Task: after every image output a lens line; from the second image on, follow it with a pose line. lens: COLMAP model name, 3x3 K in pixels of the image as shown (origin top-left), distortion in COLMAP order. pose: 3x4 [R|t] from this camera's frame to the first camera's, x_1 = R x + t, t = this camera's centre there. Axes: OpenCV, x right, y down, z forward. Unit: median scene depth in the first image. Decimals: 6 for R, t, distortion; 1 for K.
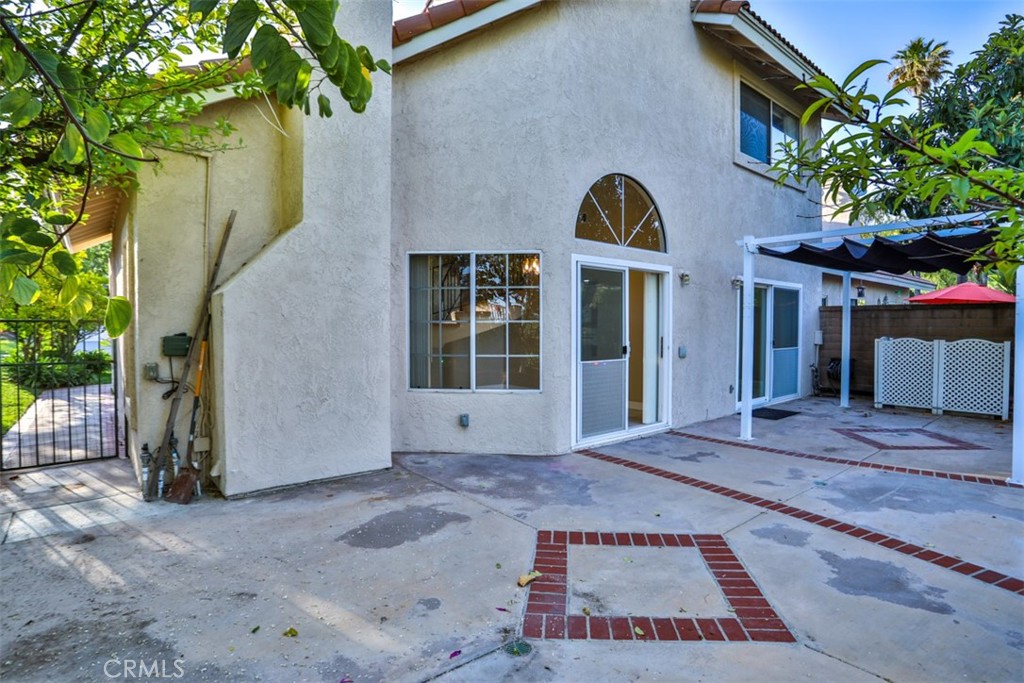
lens RADIAL K [[524.1, 0, 516.7], [0, 524.1, 334.2], [0, 0, 1]] dist [-0.067651, 0.031051]
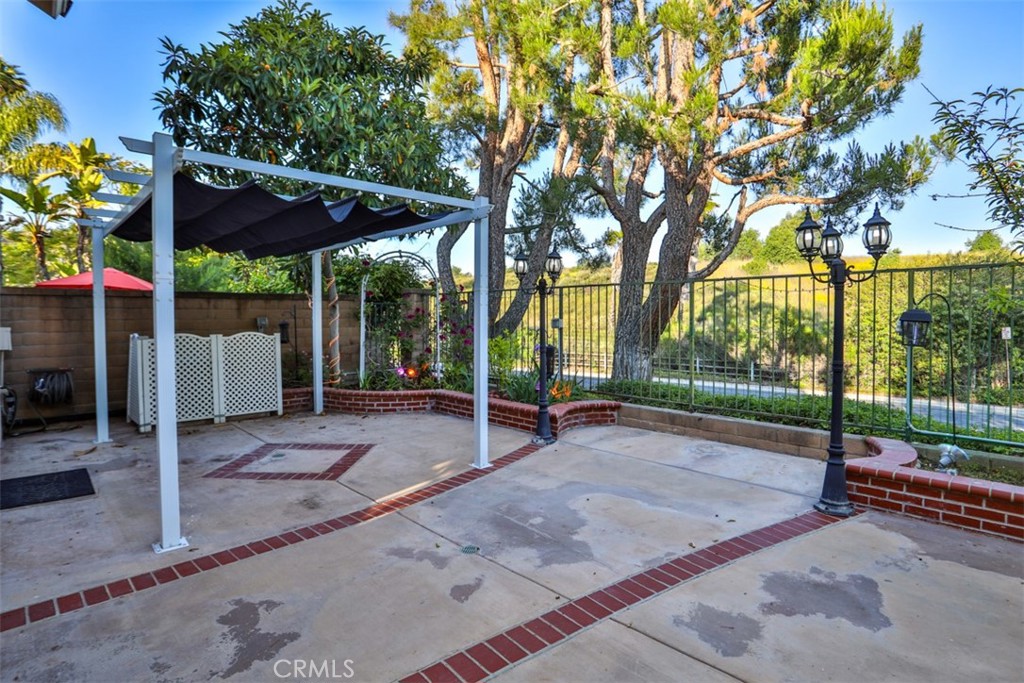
lens RADIAL K [[524.1, 0, 516.7], [0, 524.1, 334.2], [0, 0, 1]] dist [-0.067651, 0.031051]
pose [[-0.075650, -0.035291, 0.996510, -0.094941], [0.020613, 0.999105, 0.036948, -0.020069], [-0.996921, 0.023336, -0.074854, 1.076550]]
